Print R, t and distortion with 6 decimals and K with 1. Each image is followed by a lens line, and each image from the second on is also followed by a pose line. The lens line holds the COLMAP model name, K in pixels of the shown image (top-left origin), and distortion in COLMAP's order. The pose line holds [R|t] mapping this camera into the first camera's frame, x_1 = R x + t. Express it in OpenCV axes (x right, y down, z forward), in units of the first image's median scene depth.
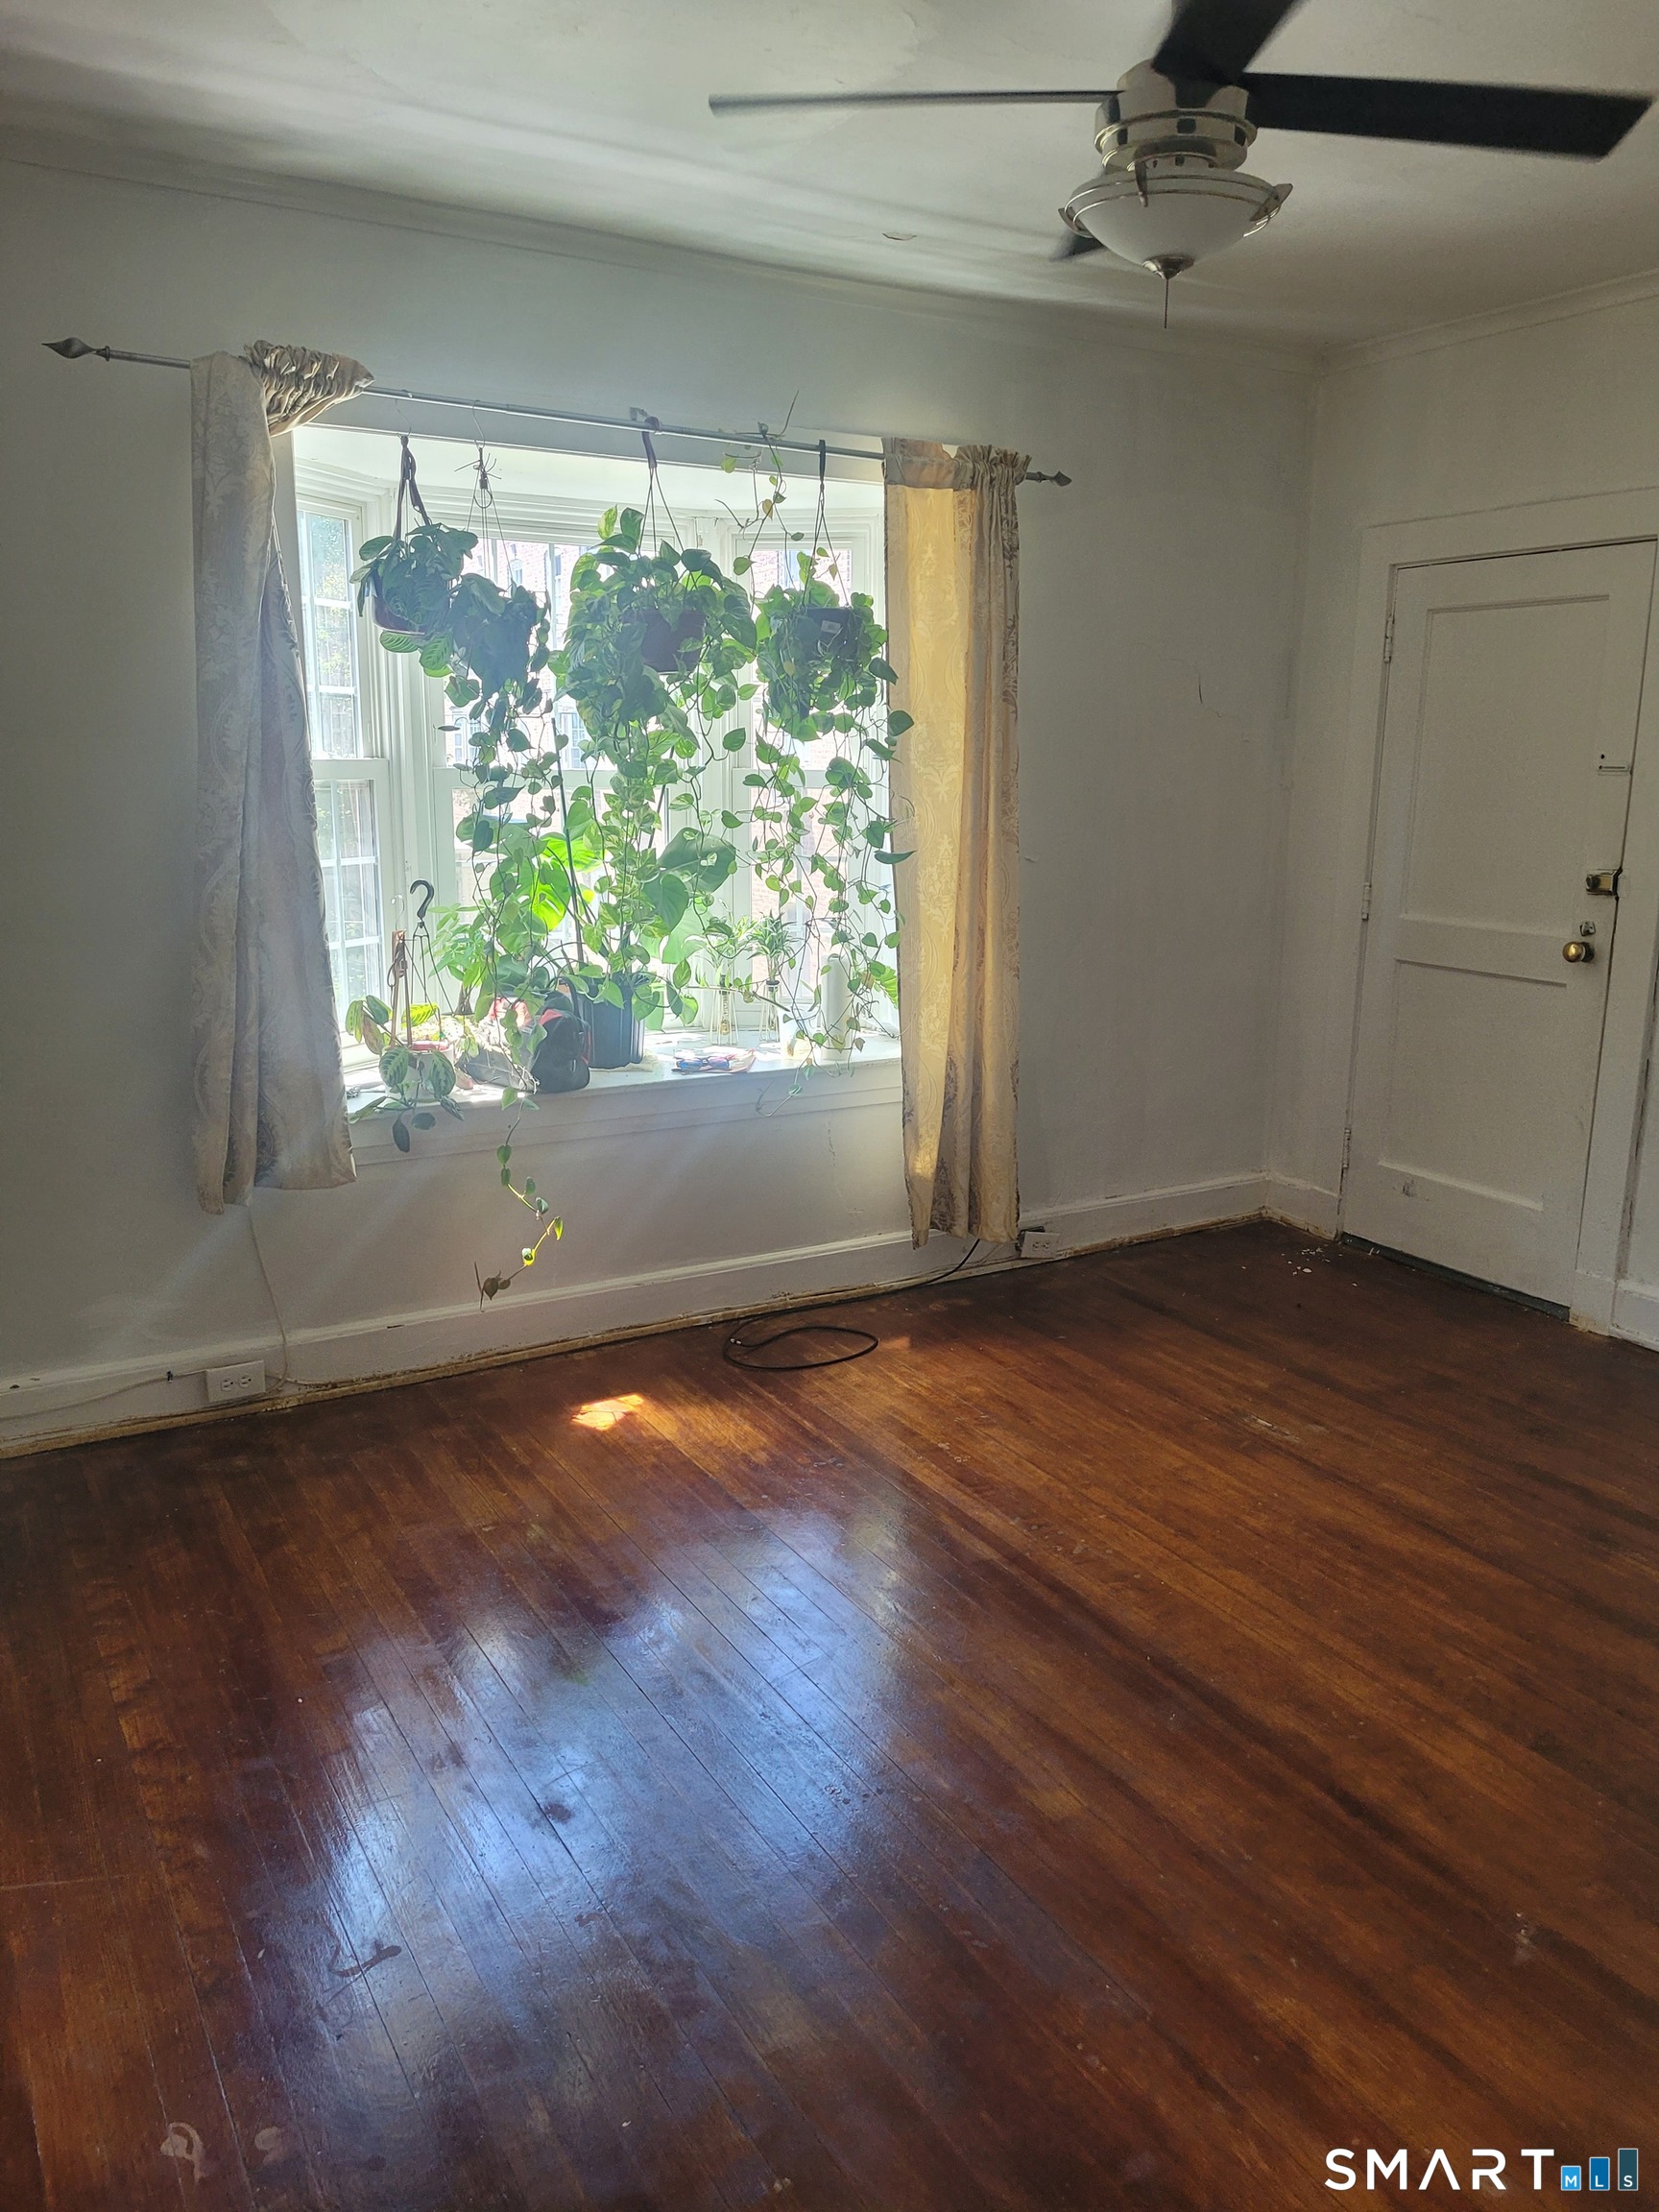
lens RADIAL K [[1662.2, 0, 833.7], [0, 1662.2, 1112.9], [0, 0, 1]] dist [0.038423, -0.030665]
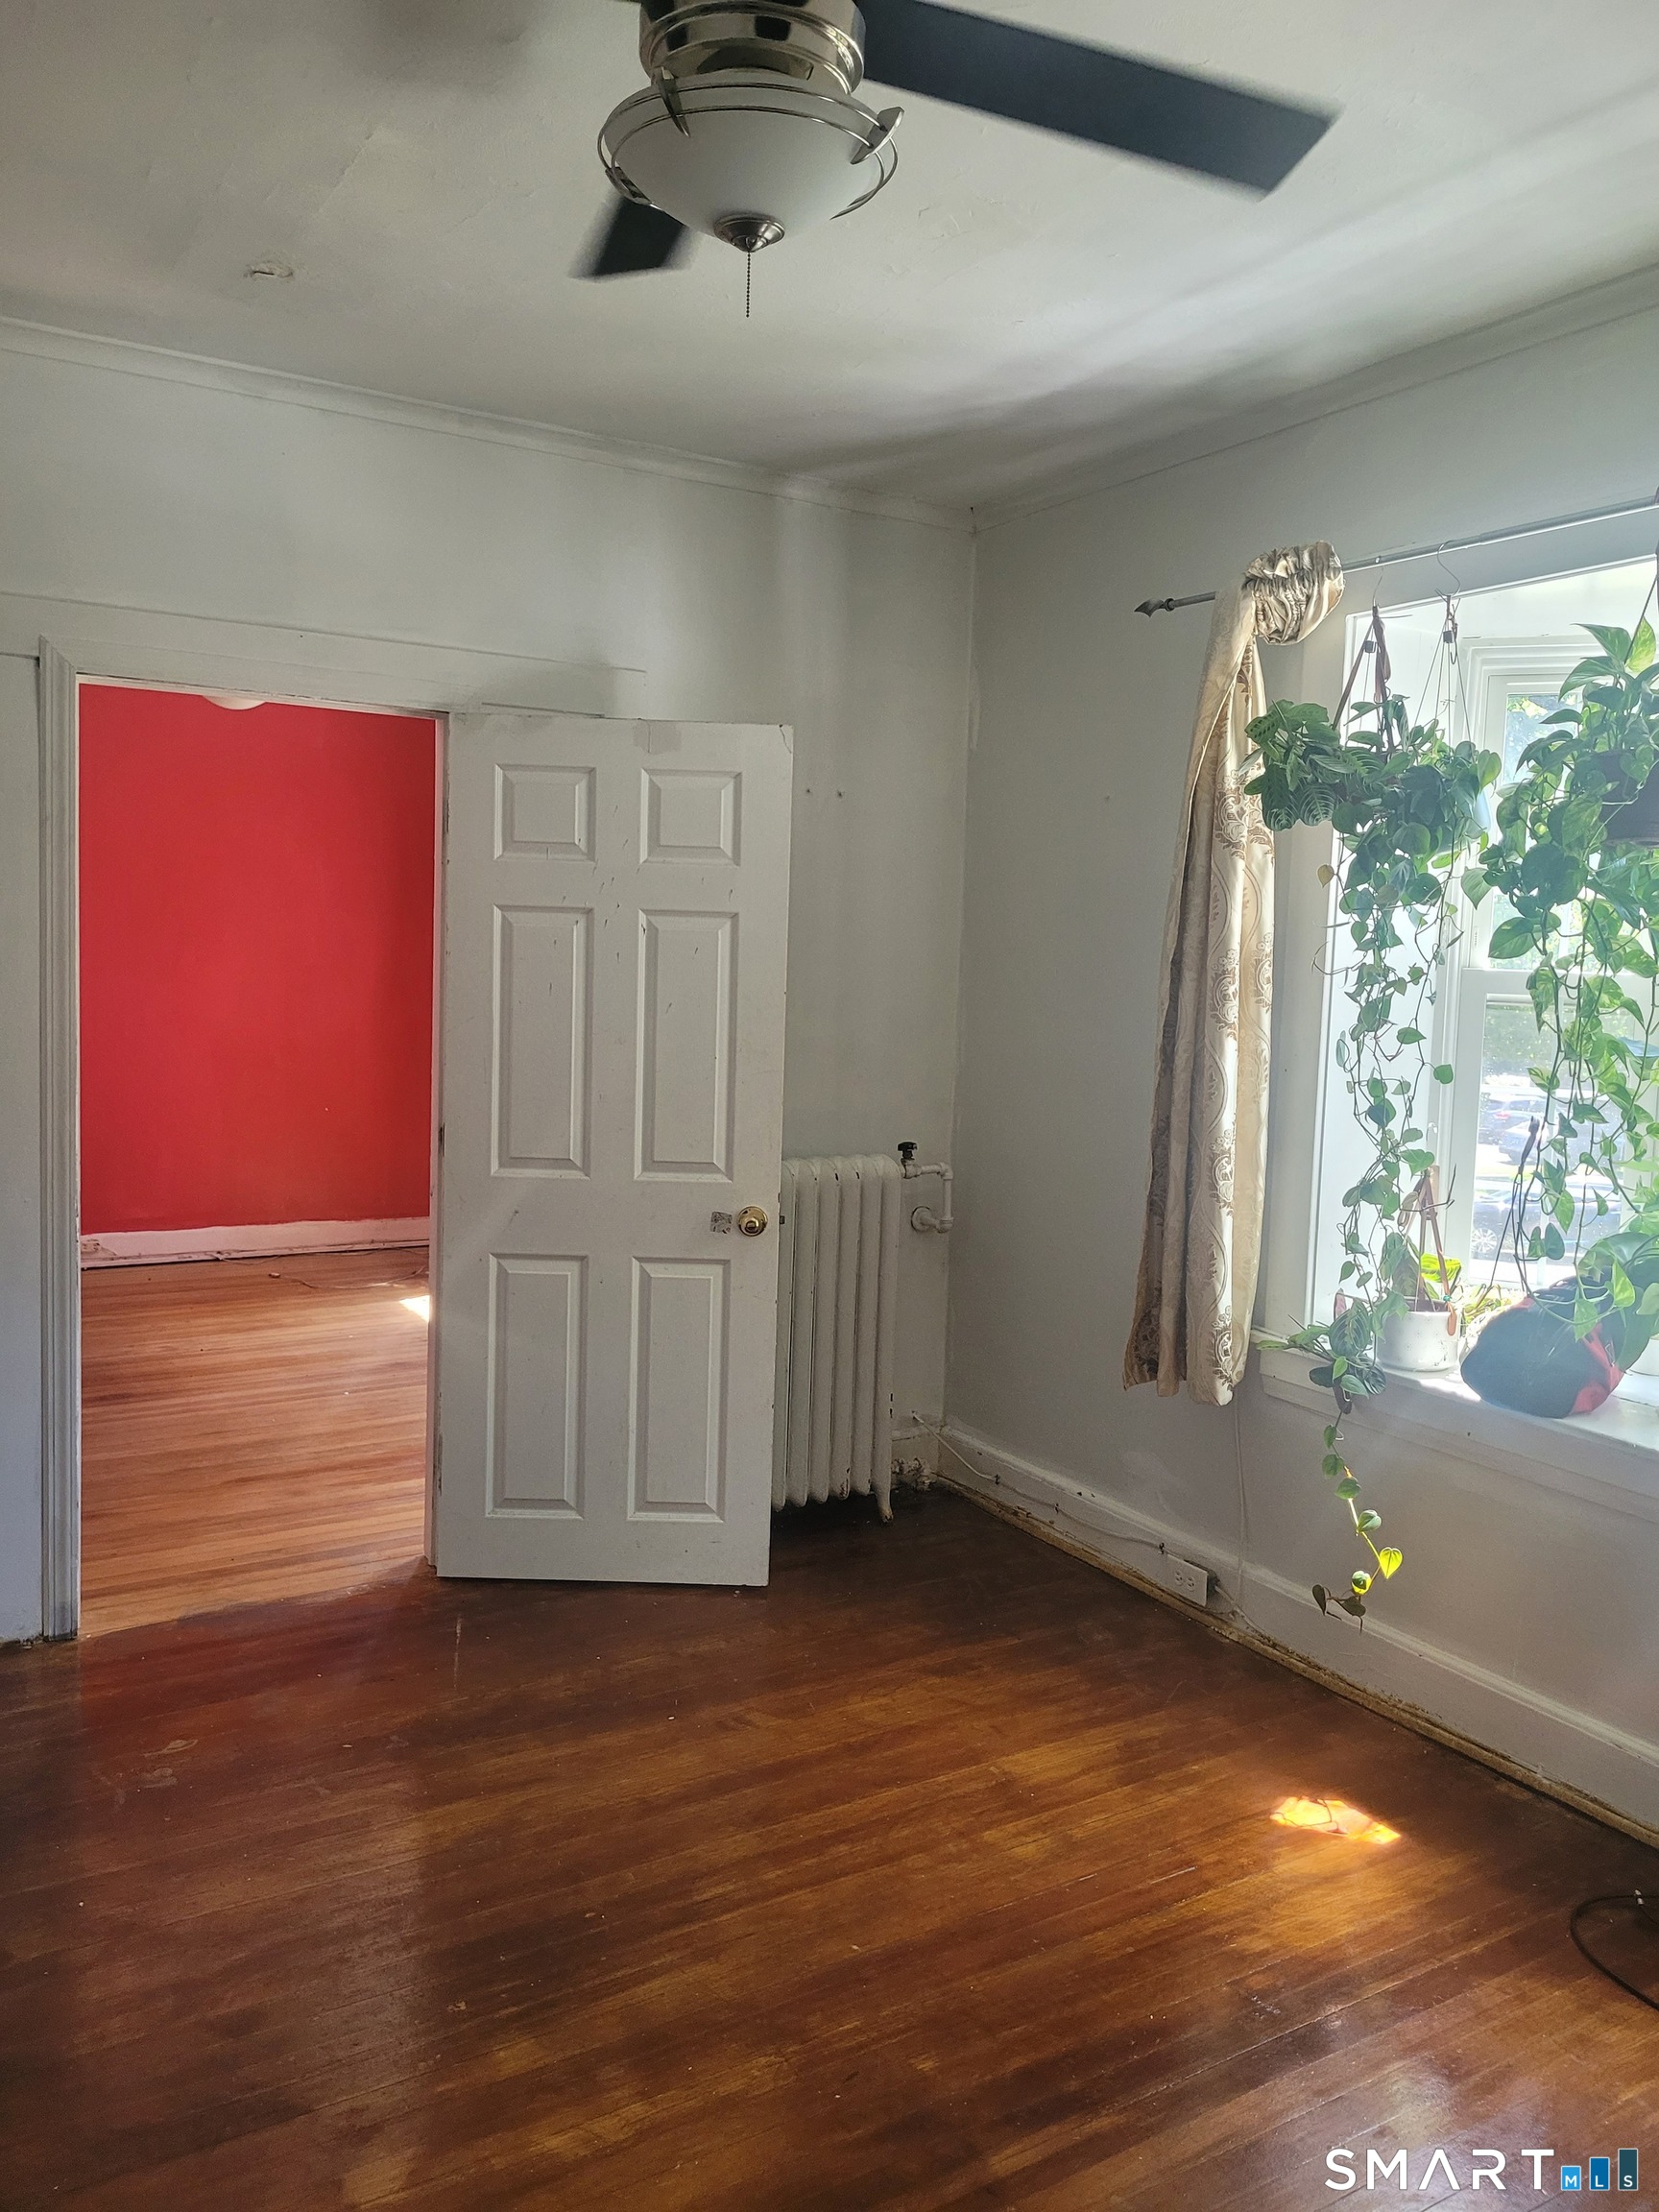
lens RADIAL K [[1662.2, 0, 846.2], [0, 1662.2, 1103.1], [0, 0, 1]] dist [0.038423, -0.030665]
pose [[0.026972, 0.087714, -0.995780, 0.541534], [-0.247699, 0.965664, 0.078352, -0.126357], [0.968461, 0.244541, 0.047772, 0.631358]]
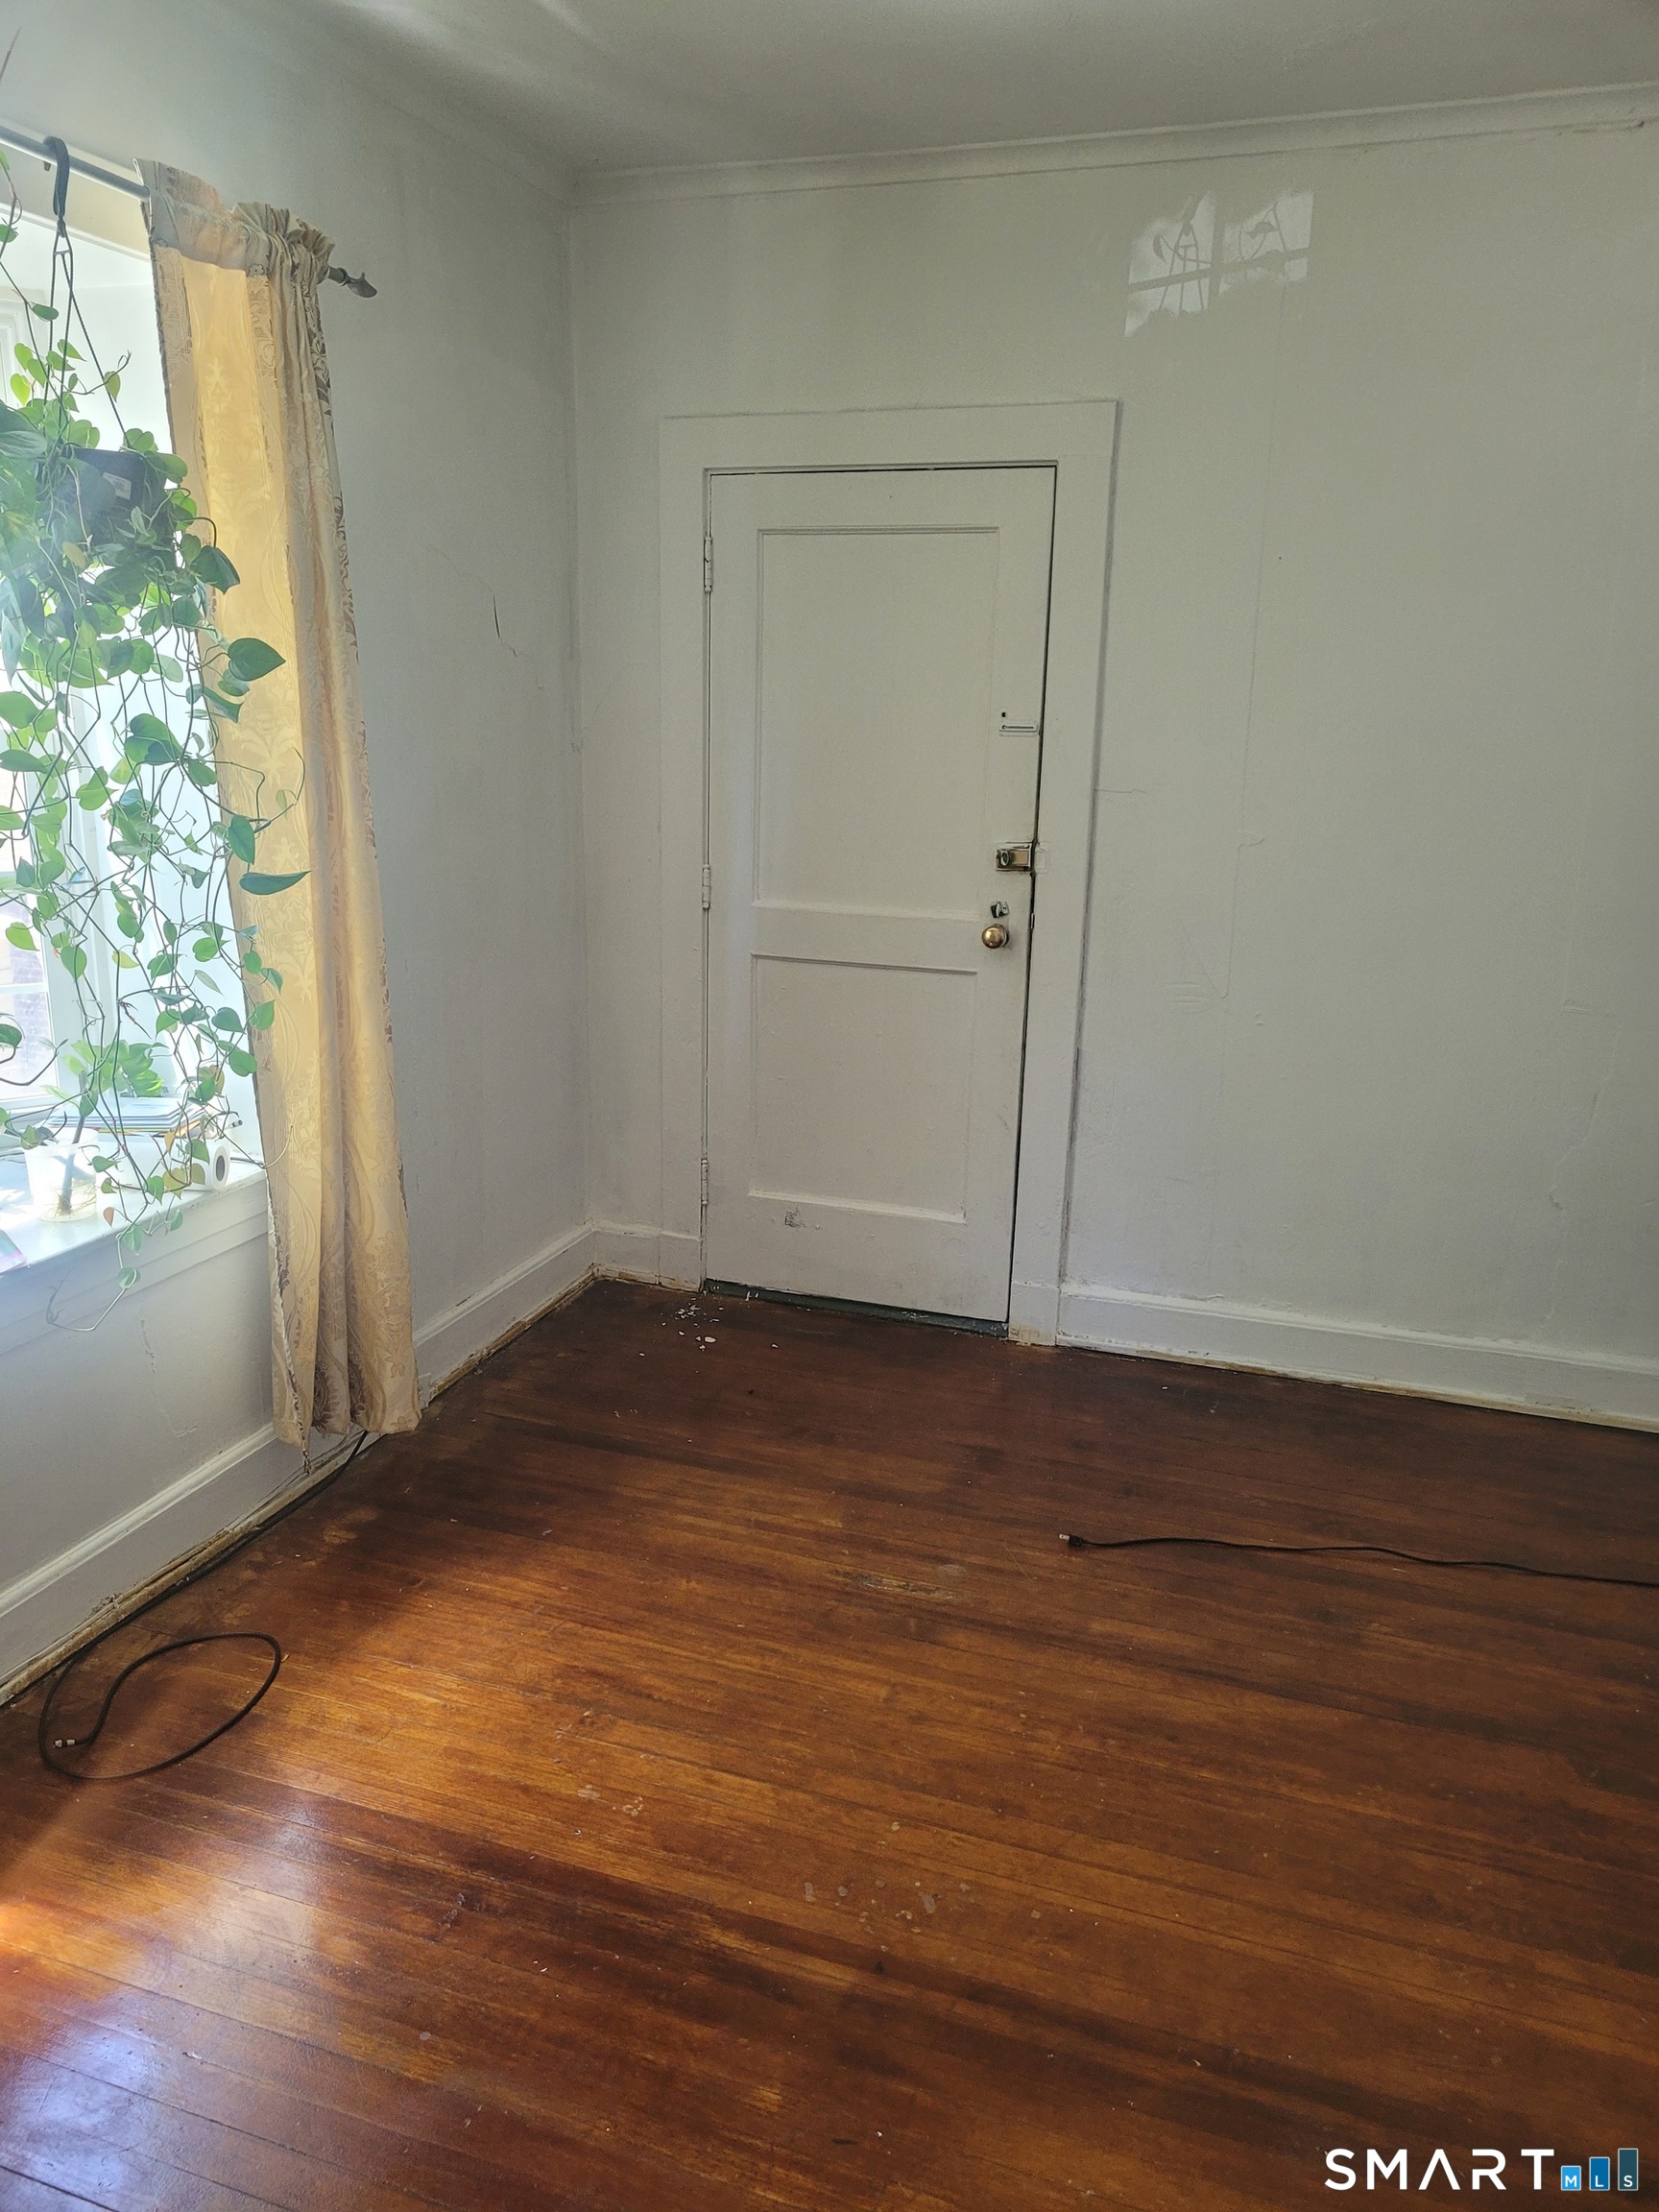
lens RADIAL K [[1662.2, 0, 827.2], [0, 1662.2, 1139.0], [0, 0, 1]] dist [0.038423, -0.030665]
pose [[0.758320, -0.163532, 0.631038, -0.208124], [0.126958, 0.986536, 0.103093, -0.096202], [-0.639401, 0.001937, 0.768871, 0.391104]]
